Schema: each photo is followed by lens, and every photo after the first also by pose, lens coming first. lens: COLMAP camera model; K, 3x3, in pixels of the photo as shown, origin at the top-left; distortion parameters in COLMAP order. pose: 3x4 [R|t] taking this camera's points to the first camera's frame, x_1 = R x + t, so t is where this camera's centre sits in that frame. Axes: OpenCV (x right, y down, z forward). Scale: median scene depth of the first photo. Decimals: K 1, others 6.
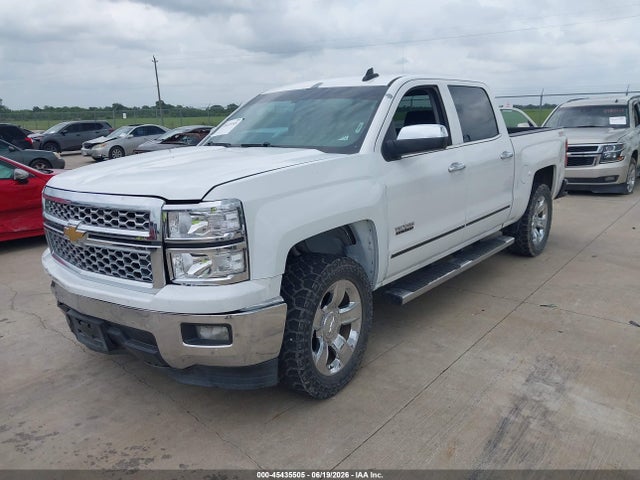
lens RADIAL K [[516.2, 0, 319.7], [0, 516.2, 234.5], [0, 0, 1]] dist [0.005796, -0.007469]
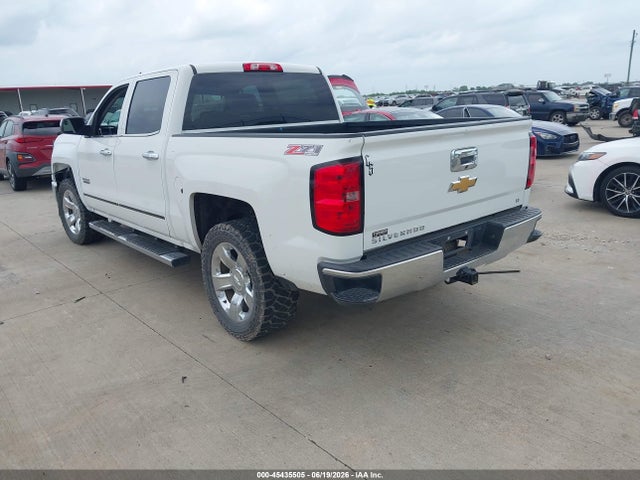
lens RADIAL K [[516.2, 0, 313.4], [0, 516.2, 226.1], [0, 0, 1]] dist [0.005796, -0.007469]
pose [[-0.179624, 0.264852, -0.947412, 1.277690], [-0.174183, 0.939296, 0.295607, -0.379793], [0.968192, 0.218121, -0.122588, 1.525191]]
